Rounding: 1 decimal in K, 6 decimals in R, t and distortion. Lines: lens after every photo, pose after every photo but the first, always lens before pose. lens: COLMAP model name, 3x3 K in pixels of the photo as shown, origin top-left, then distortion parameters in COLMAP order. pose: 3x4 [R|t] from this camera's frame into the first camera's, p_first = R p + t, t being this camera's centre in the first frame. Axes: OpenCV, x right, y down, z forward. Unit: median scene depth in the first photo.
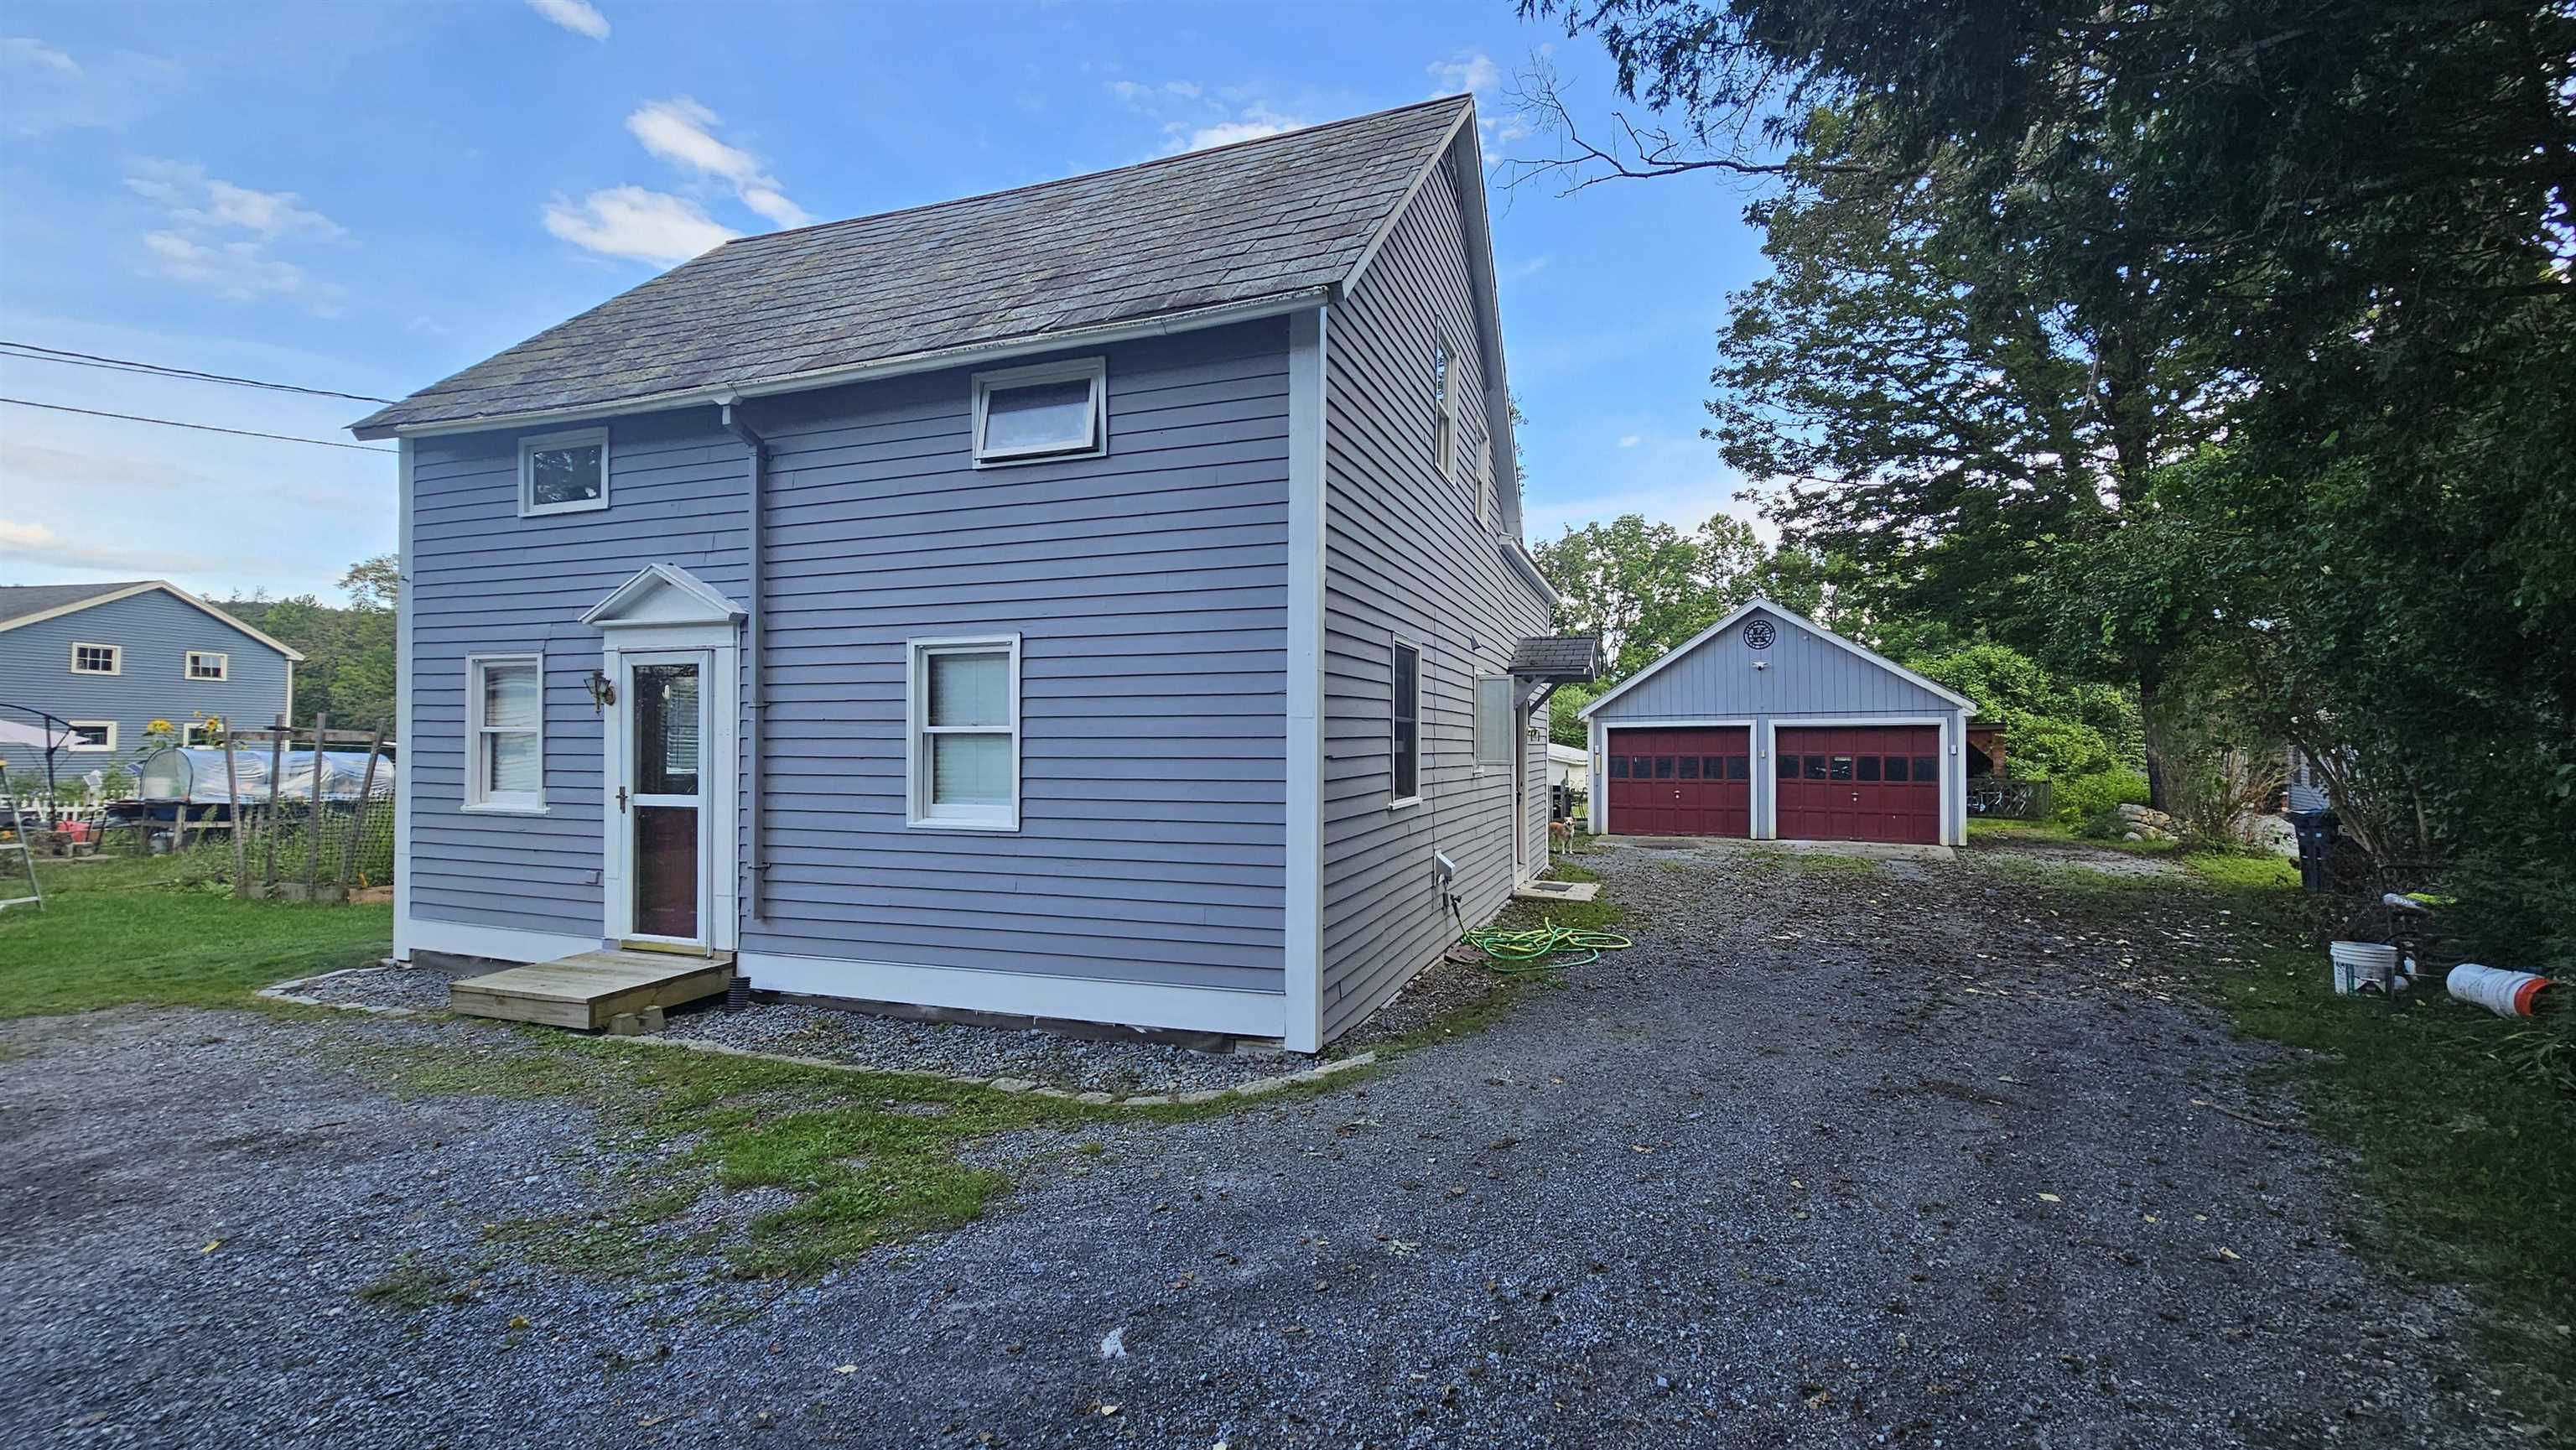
lens RADIAL K [[1055.2, 0, 1299.9], [0, 1055.2, 730.4], [0, 0, 1]] dist [0.000574, 0.000454]
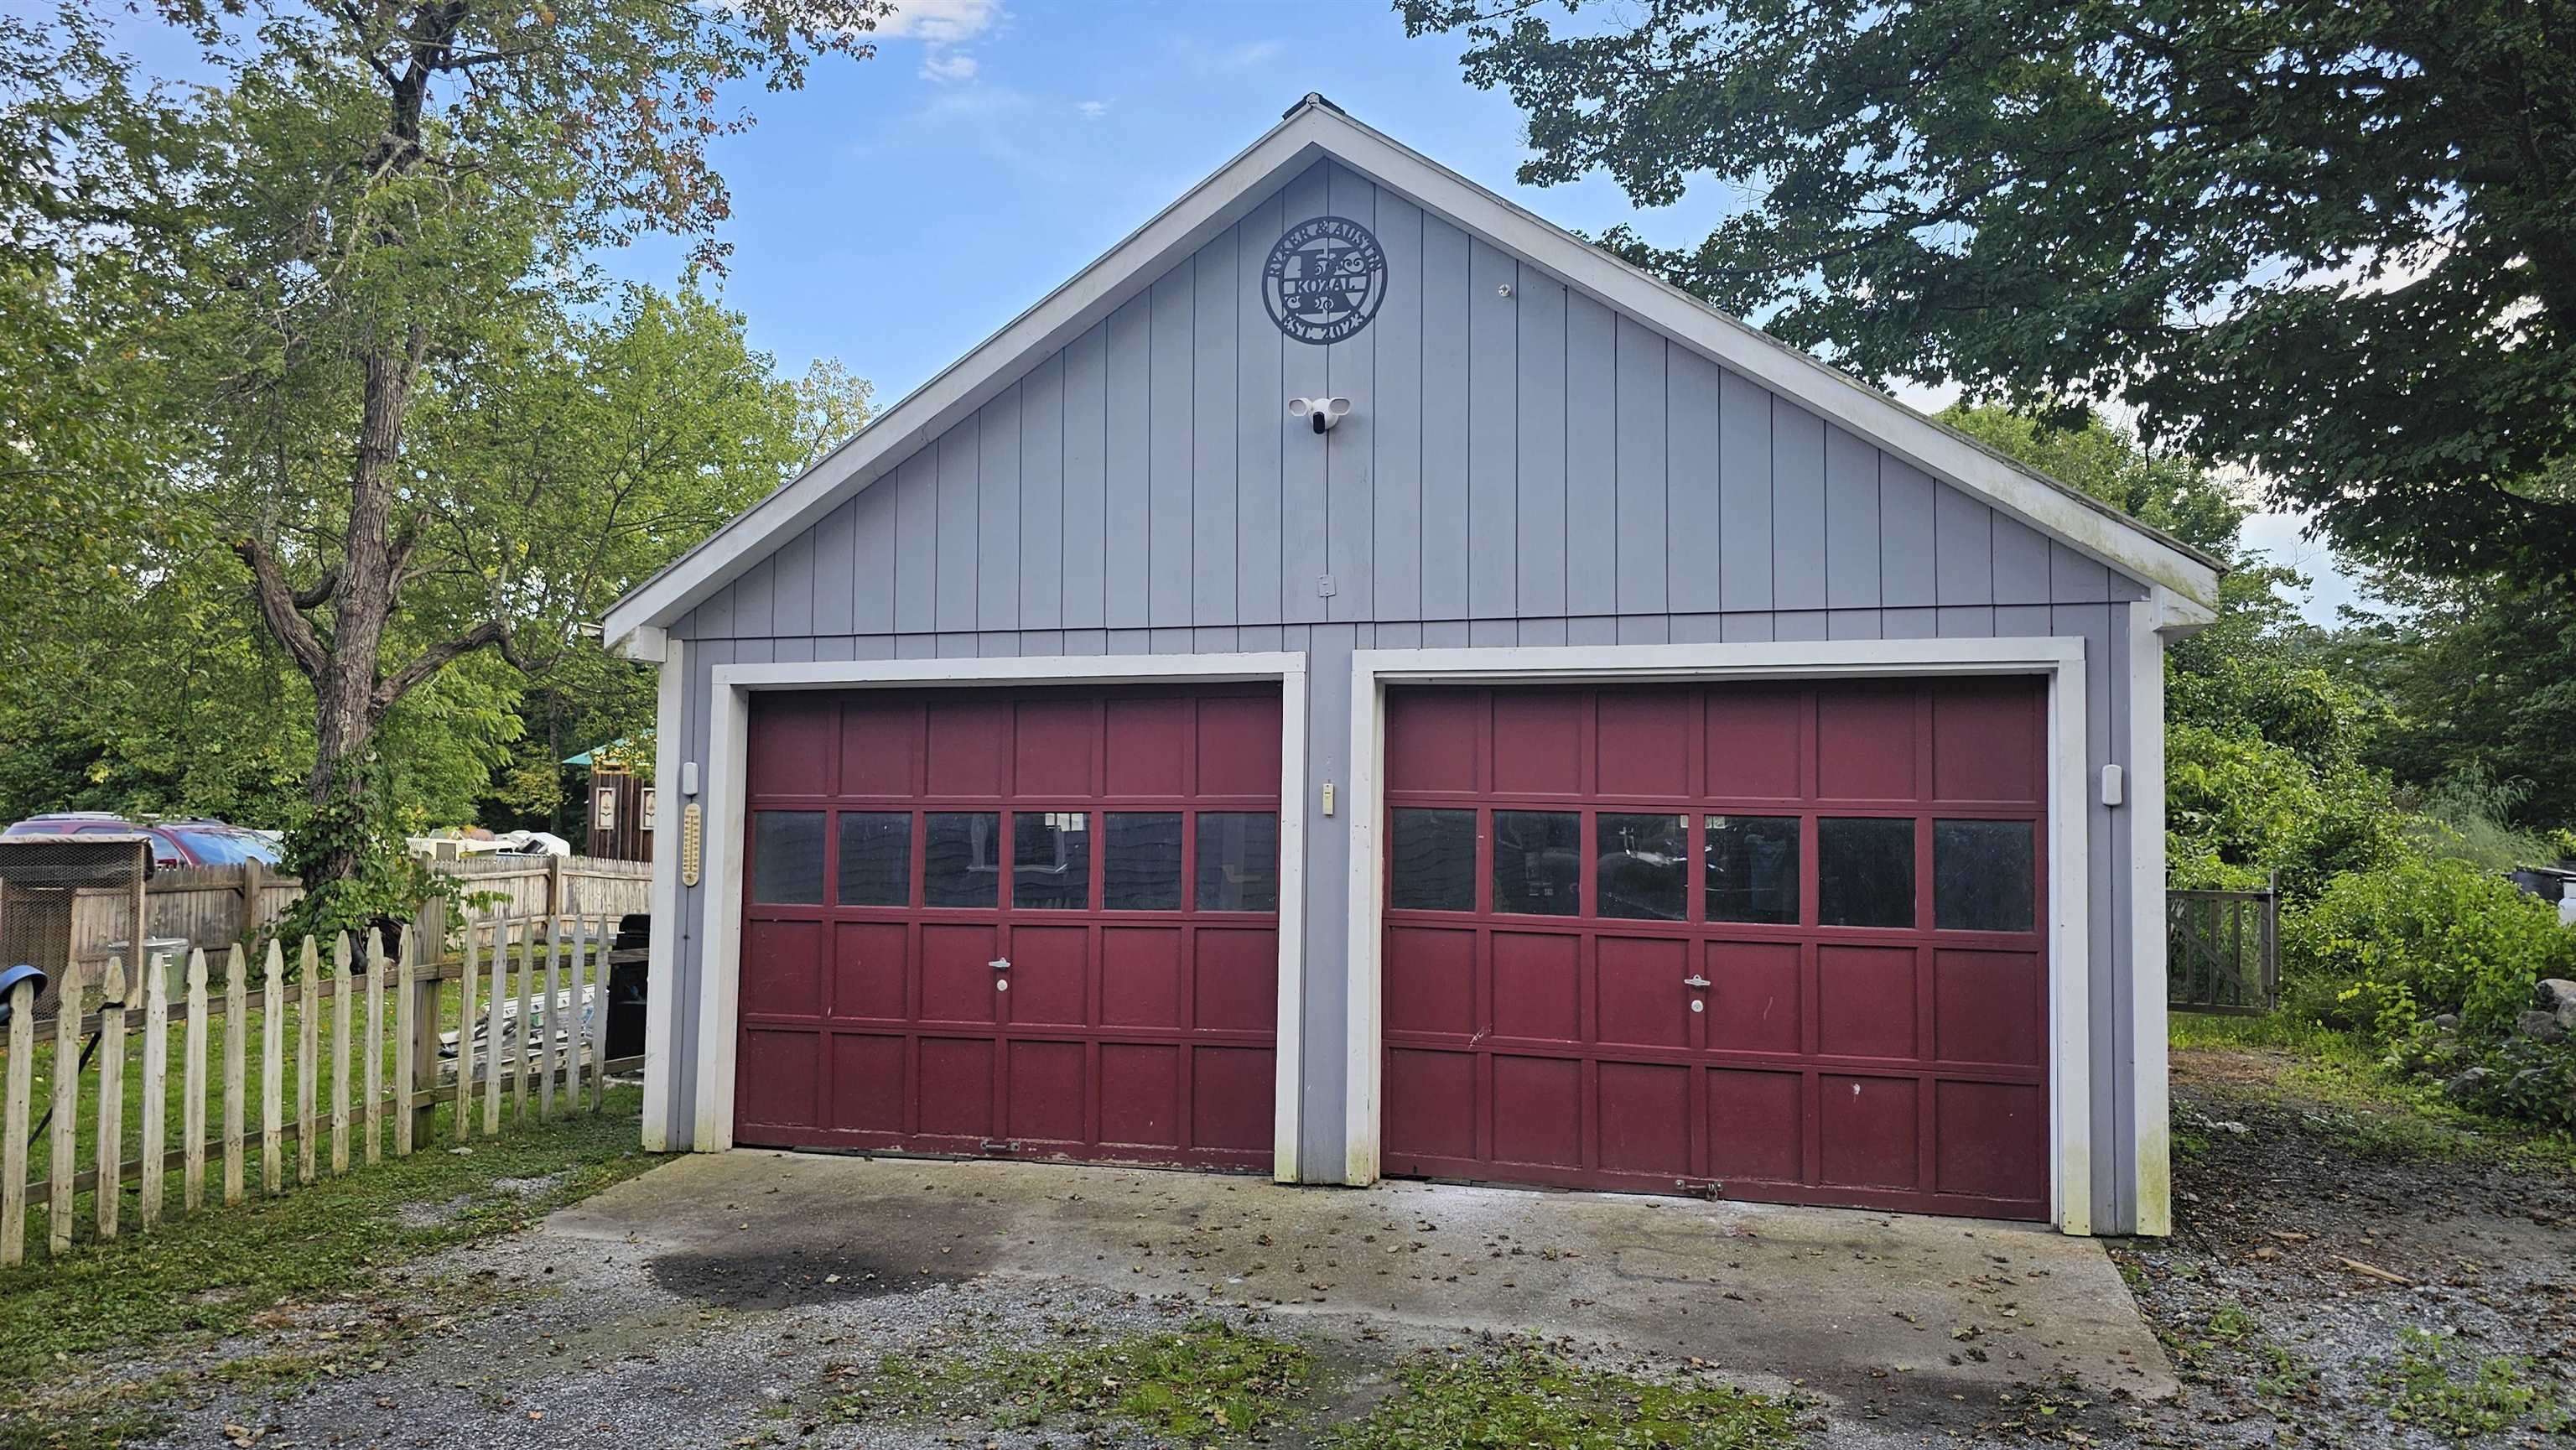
lens RADIAL K [[1747.2, 0, 1282.6], [0, 1747.2, 725.1], [0, 0, 1]] dist [0.009386, 0.000963]
pose [[0.978434, 0.016198, 0.205923, 0.350722], [-0.010808, 0.999570, -0.027272, 0.016206], [-0.206276, 0.024458, 0.978188, 0.632890]]
